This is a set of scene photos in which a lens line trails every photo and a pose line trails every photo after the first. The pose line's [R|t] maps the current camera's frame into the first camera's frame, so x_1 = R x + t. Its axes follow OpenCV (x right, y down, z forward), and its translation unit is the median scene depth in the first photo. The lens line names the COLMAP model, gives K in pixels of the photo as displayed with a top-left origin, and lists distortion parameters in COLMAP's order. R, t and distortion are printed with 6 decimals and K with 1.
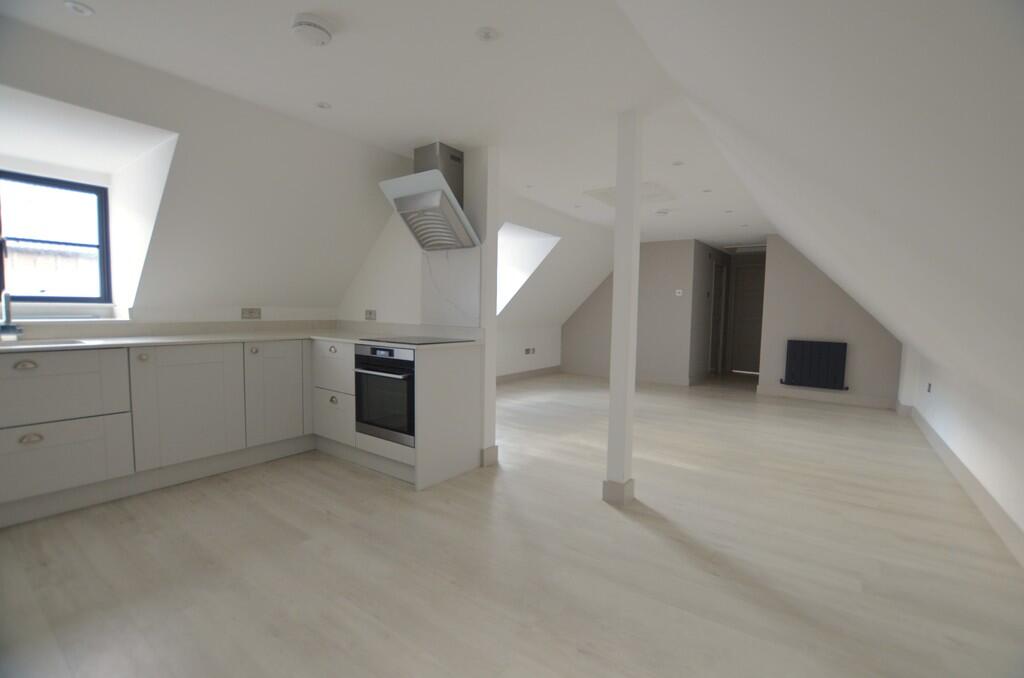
lens RADIAL K [[458.9, 0, 523.9], [0, 458.9, 347.8], [0, 0, 1]] dist [-0.031180, 0.001050]
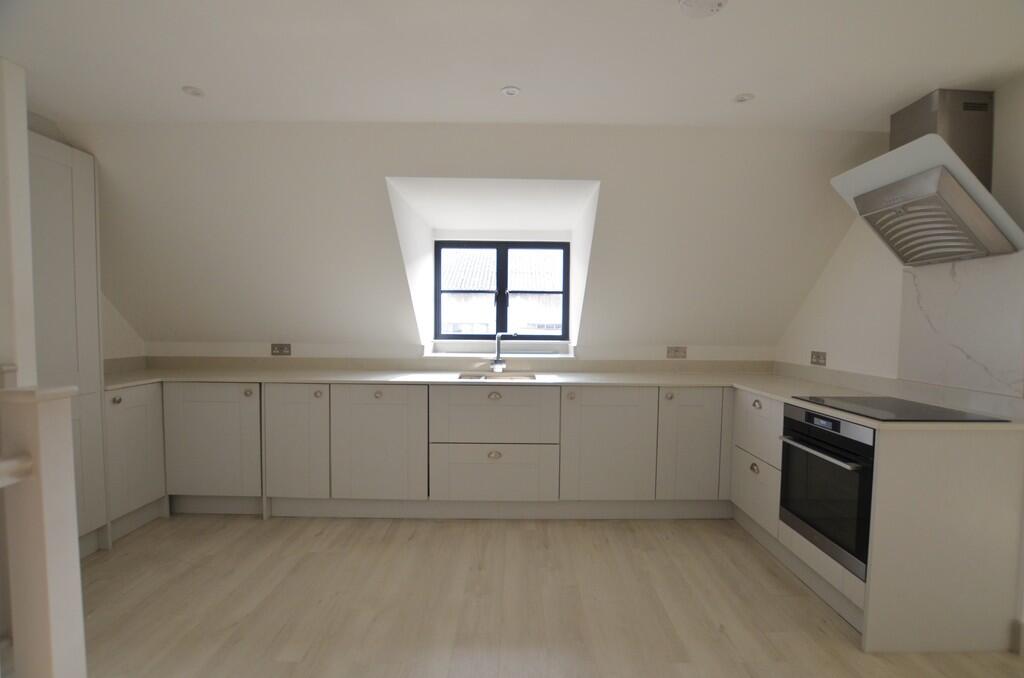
lens RADIAL K [[458.9, 0, 523.9], [0, 458.9, 347.8], [0, 0, 1]] dist [-0.031180, 0.001050]
pose [[0.588535, 0.026912, -0.808023, -0.023941], [-0.065483, 0.997749, -0.014464, -0.058144], [0.805815, 0.061424, 0.588973, 0.212832]]
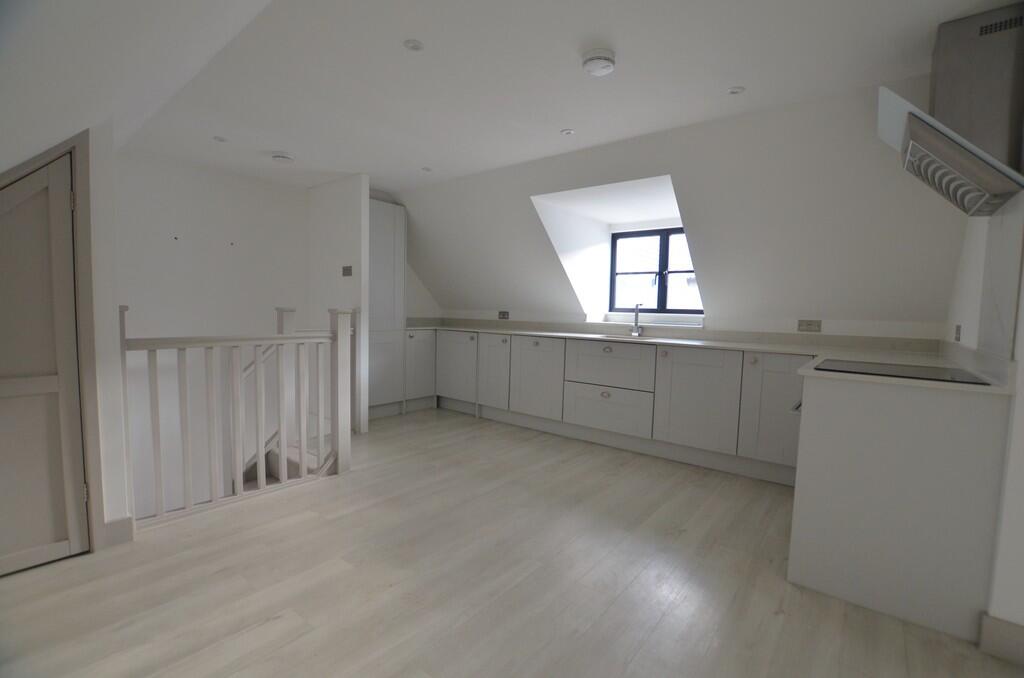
lens RADIAL K [[458.9, 0, 523.9], [0, 458.9, 347.8], [0, 0, 1]] dist [-0.031180, 0.001050]
pose [[-0.052806, 0.056339, -0.997014, 0.404941], [-0.111732, 0.991805, 0.061963, -0.027005], [0.992334, 0.114671, -0.046079, 0.543110]]
